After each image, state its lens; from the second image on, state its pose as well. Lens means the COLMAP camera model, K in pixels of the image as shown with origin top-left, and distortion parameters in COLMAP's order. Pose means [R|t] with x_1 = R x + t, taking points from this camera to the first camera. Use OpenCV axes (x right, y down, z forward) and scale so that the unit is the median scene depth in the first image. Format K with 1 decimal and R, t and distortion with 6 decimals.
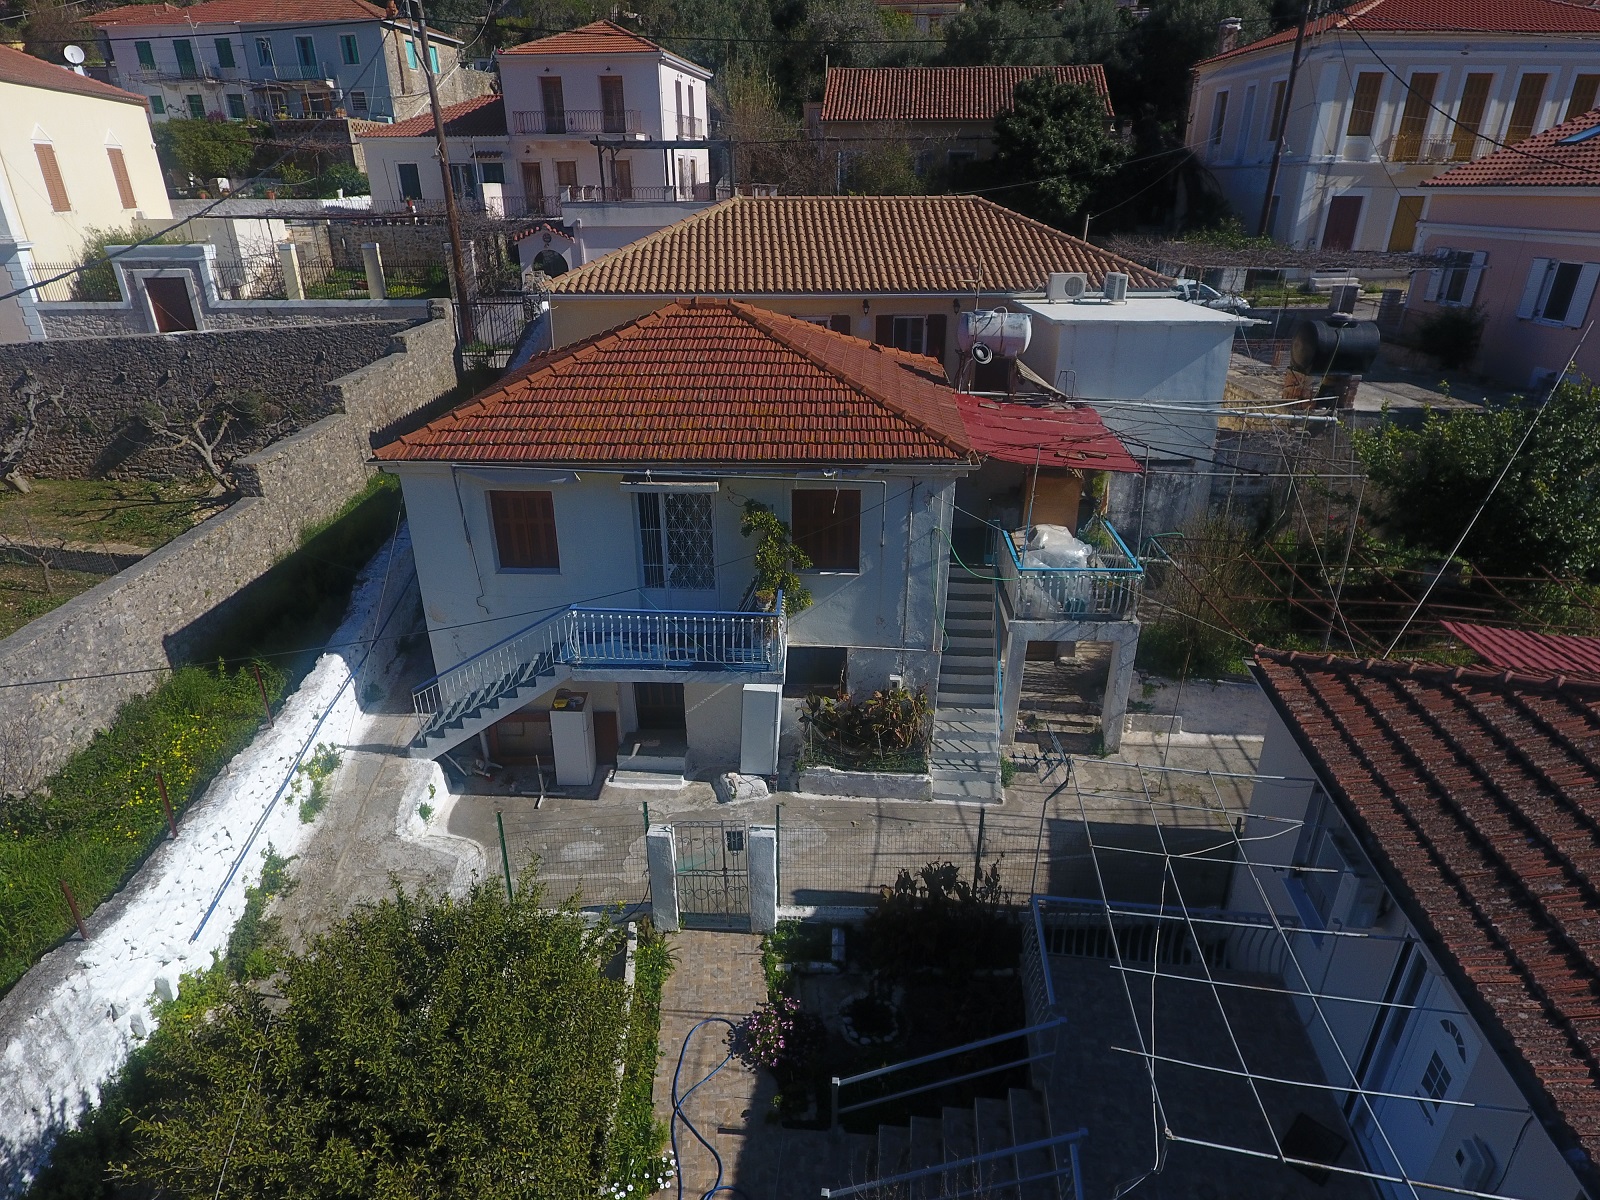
lens RADIAL K [[921.6, 0, 803.9], [0, 921.6, 616.2], [0, 0, 1]] dist [0.002094, -0.002132]
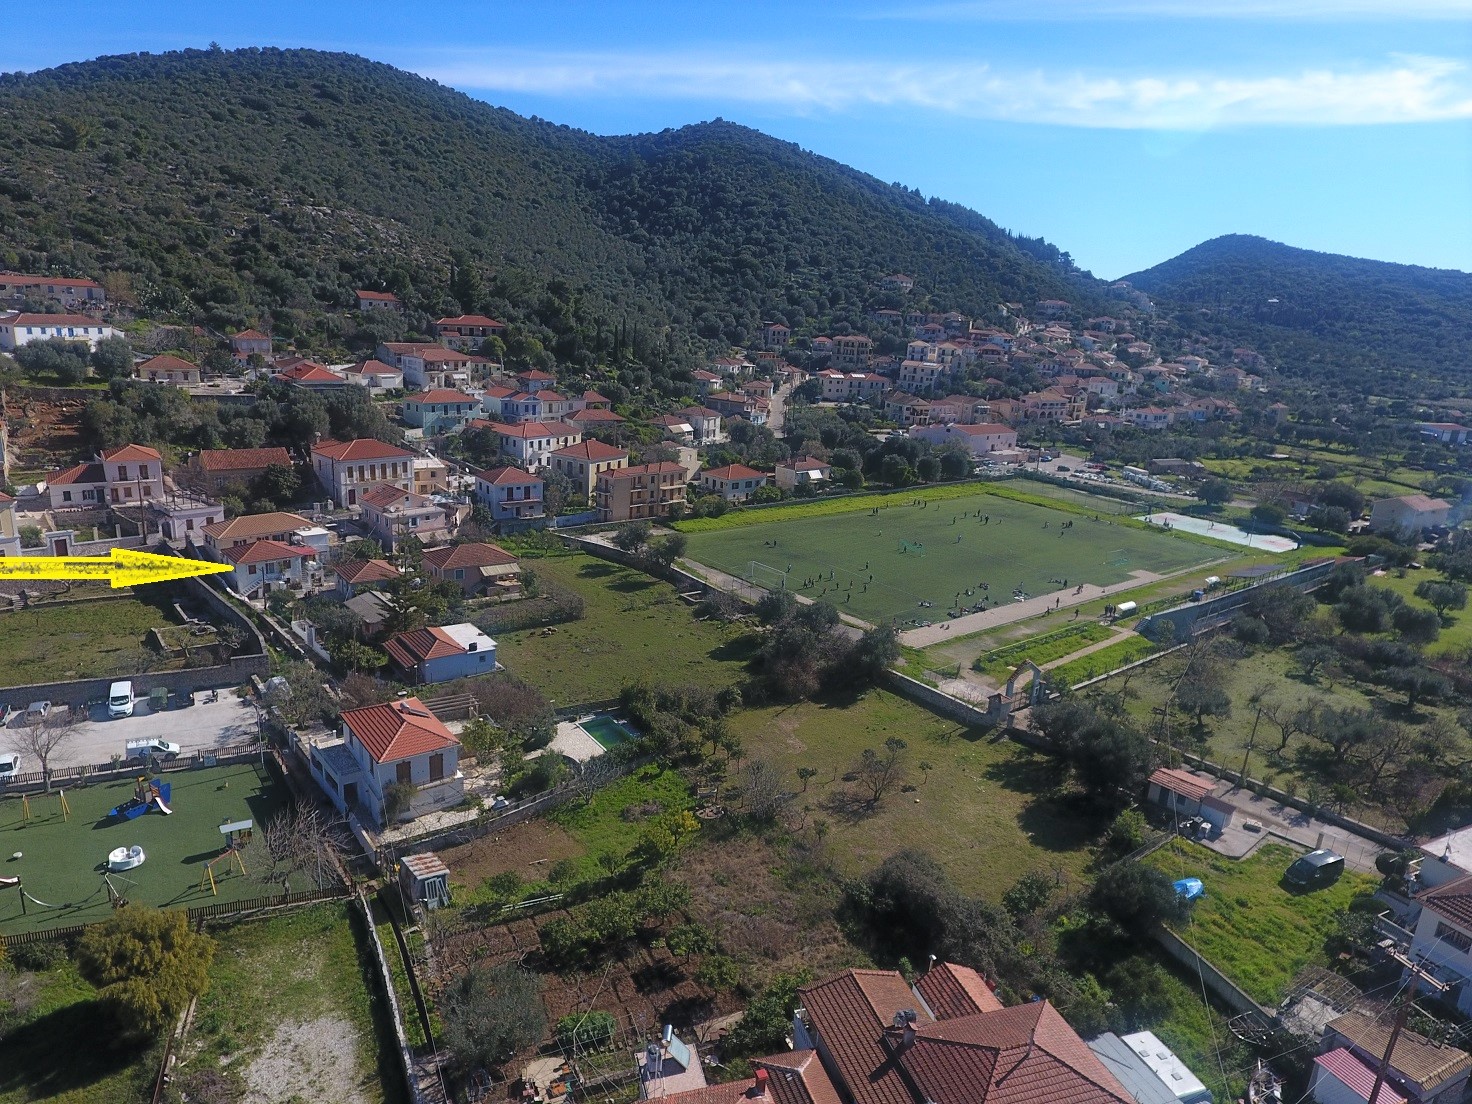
lens RADIAL K [[859.5, 0, 682.5], [0, 859.5, 559.5], [0, 0, 1]] dist [0.001717, 0.000533]
pose [[0.723129, -0.139897, 0.676397, -1.619043], [0.233615, 0.971099, -0.048906, 0.666311], [-0.650006, 0.193382, 0.734912, -4.377953]]
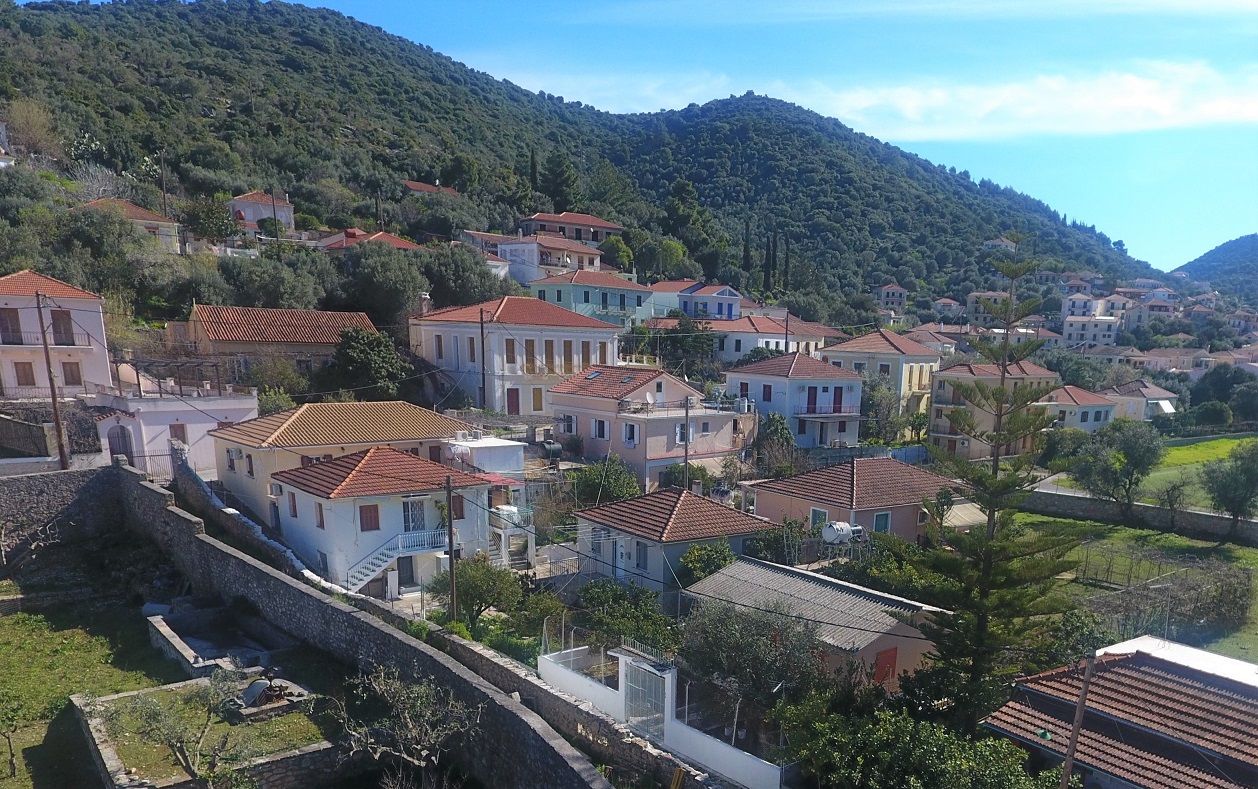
lens RADIAL K [[903.3, 0, 740.4], [0, 903.3, 594.9], [0, 0, 1]] dist [-0.000151, -0.001267]
pose [[0.683051, -0.169795, 0.710359, -0.940235], [0.269999, 0.962406, -0.029578, 0.337065], [-0.678632, 0.211999, 0.703217, -1.130270]]
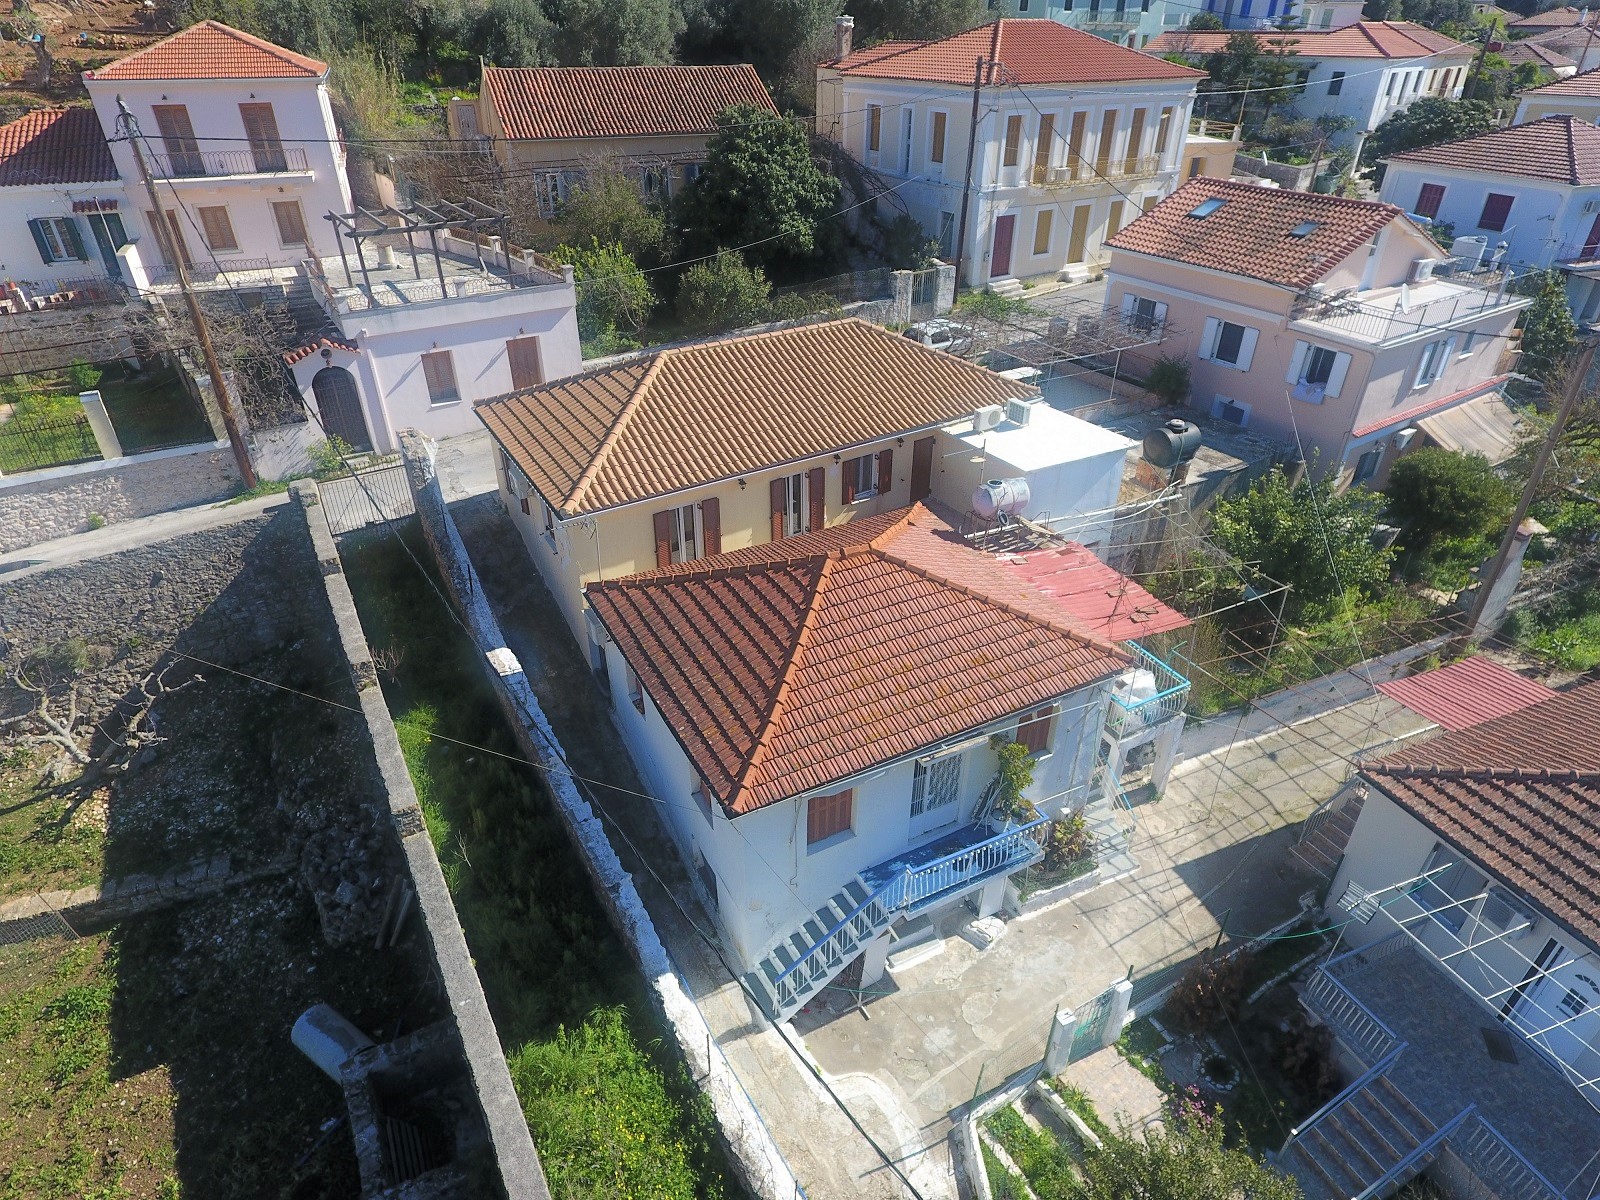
lens RADIAL K [[921.6, 0, 803.9], [0, 921.6, 616.2], [0, 0, 1]] dist [0.002094, -0.002132]
pose [[0.866841, -0.263431, 0.423310, -0.413933], [0.206570, 0.962480, 0.175956, -0.296942], [-0.453780, -0.065083, 0.888734, 0.002395]]
